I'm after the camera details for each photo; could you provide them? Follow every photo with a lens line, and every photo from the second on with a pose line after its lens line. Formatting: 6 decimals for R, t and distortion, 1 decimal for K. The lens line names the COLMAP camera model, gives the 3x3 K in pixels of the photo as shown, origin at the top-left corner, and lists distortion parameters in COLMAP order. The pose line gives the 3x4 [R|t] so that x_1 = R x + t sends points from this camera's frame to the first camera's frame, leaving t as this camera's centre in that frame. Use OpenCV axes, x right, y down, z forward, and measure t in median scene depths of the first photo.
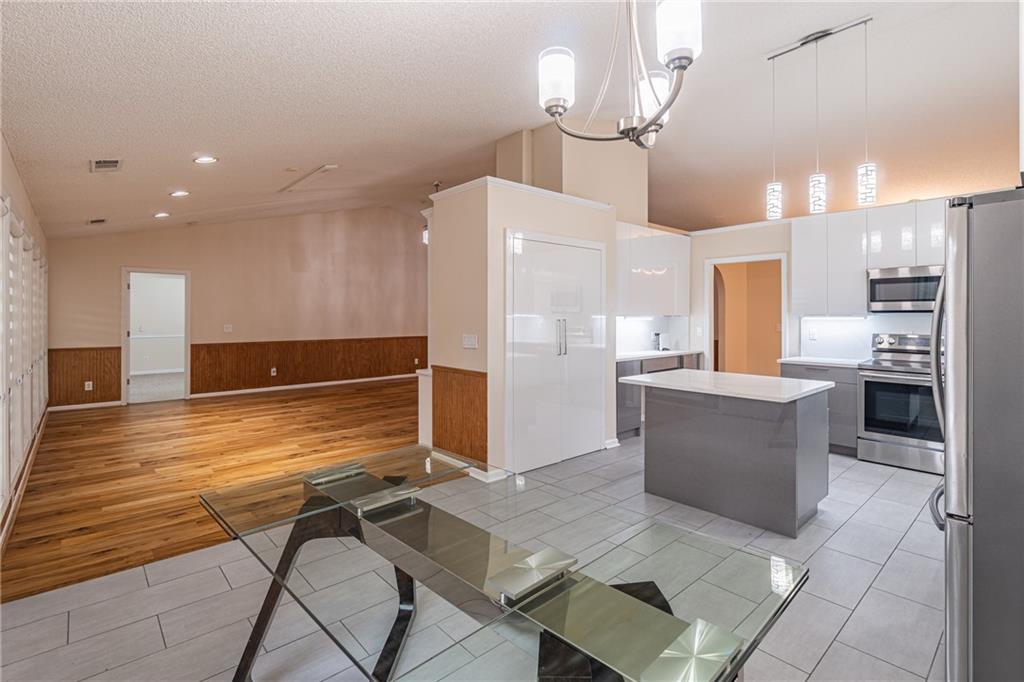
lens RADIAL K [[487.3, 0, 513.3], [0, 487.3, 320.3], [0, 0, 1]] dist [0.001347, -0.000028]
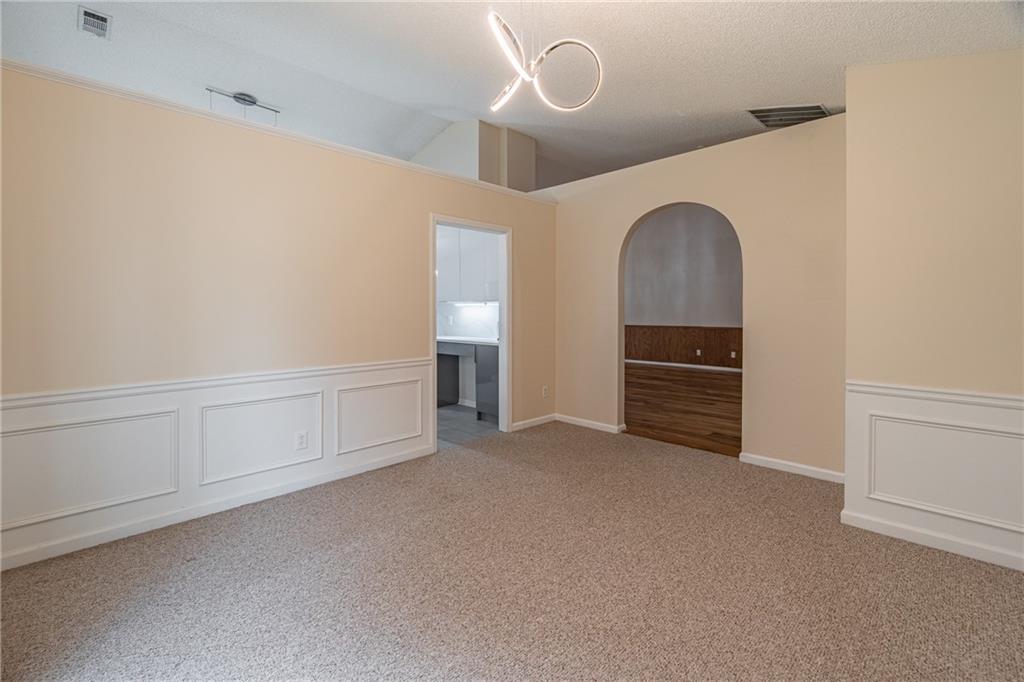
lens RADIAL K [[453.8, 0, 516.1], [0, 453.8, 312.0], [0, 0, 1]] dist [-0.003524, 0.000645]
pose [[0.046884, 0.000389, -0.998900, 1.431705], [-0.005995, 0.999982, 0.000108, 0.013284], [0.998882, 0.005983, 0.046885, 1.263342]]
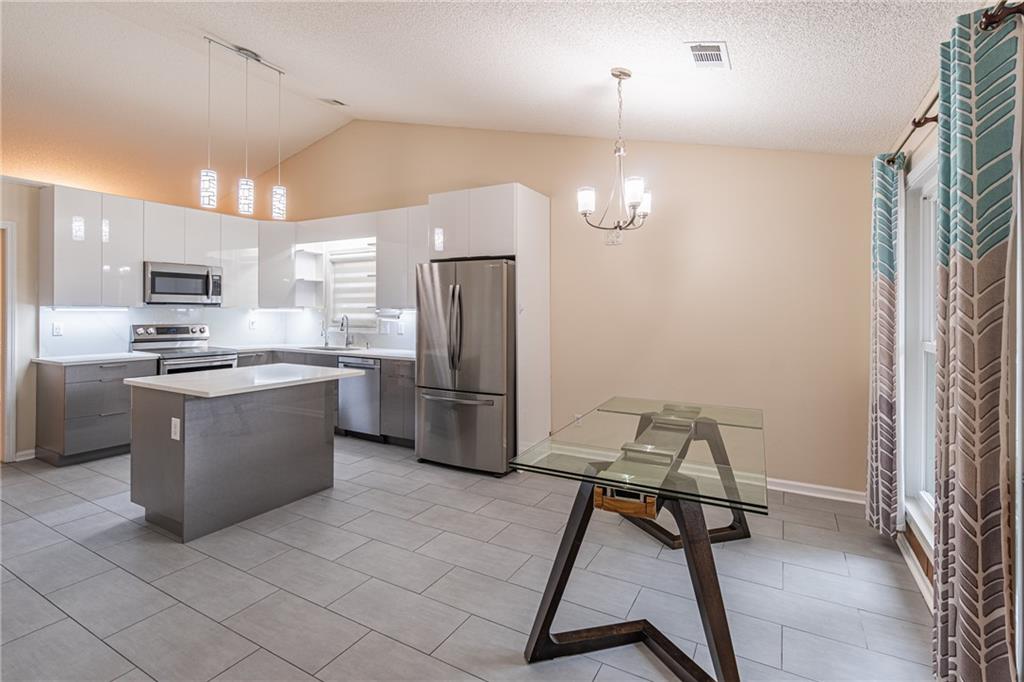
lens RADIAL K [[487.3, 0, 513.4], [0, 487.3, 316.4], [0, 0, 1]] dist [0.001347, -0.000028]
pose [[-0.322679, -0.012685, 0.946423, -0.455086], [0.000927, 0.999905, 0.013719, -0.003584], [-0.946508, 0.005304, -0.322637, 0.585069]]
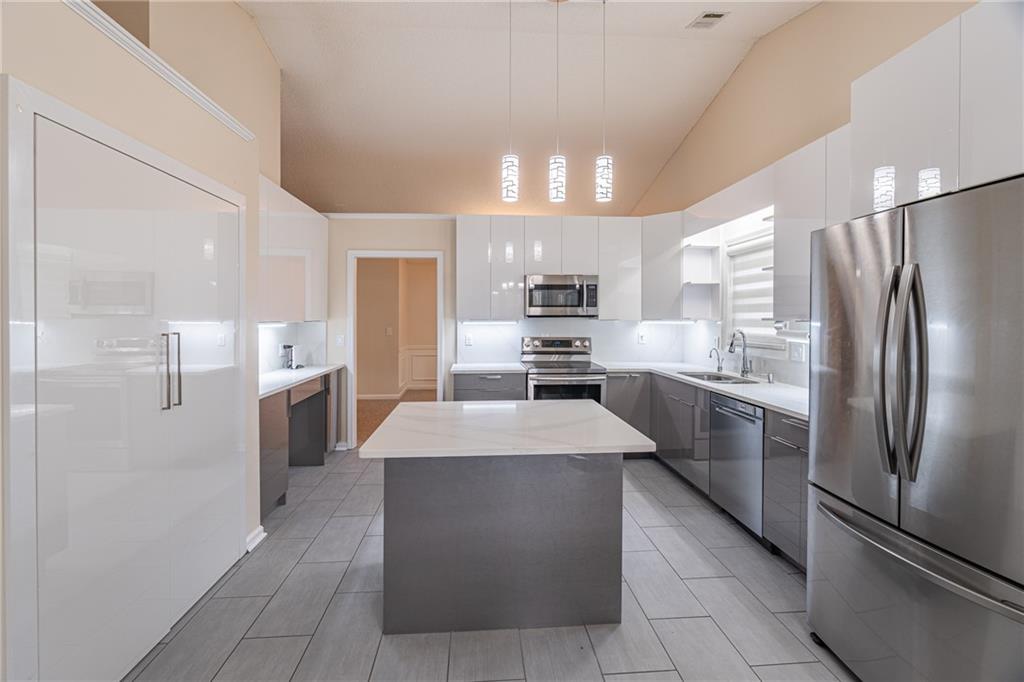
lens RADIAL K [[453.8, 0, 509.0], [0, 453.8, 323.9], [0, 0, 1]] dist [-0.003524, 0.000645]
pose [[0.612763, -0.011322, 0.790185, -0.041495], [0.007425, 0.999936, 0.008570, -0.010284], [-0.790232, 0.000616, 0.612808, 0.430552]]
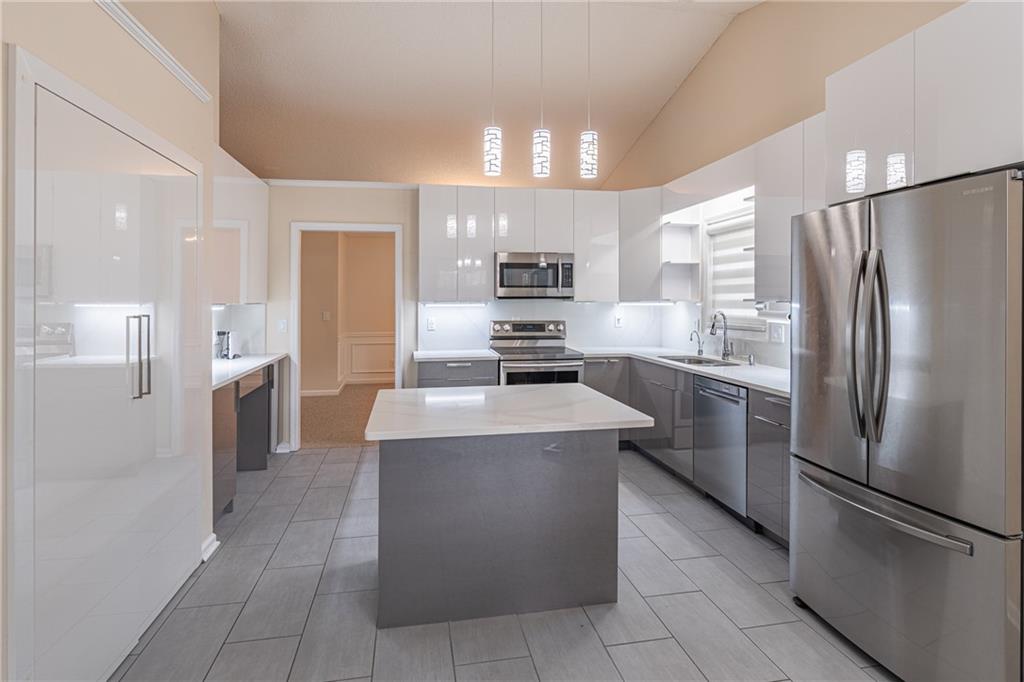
lens RADIAL K [[535.8, 0, 514.1], [0, 535.8, 304.2], [0, 0, 1]] dist [-0.002417, 0.000045]
pose [[0.515028, -0.007808, 0.857138, -0.124154], [0.009384, 0.999950, 0.003470, -0.008598], [-0.857122, 0.006256, 0.515076, 0.429825]]
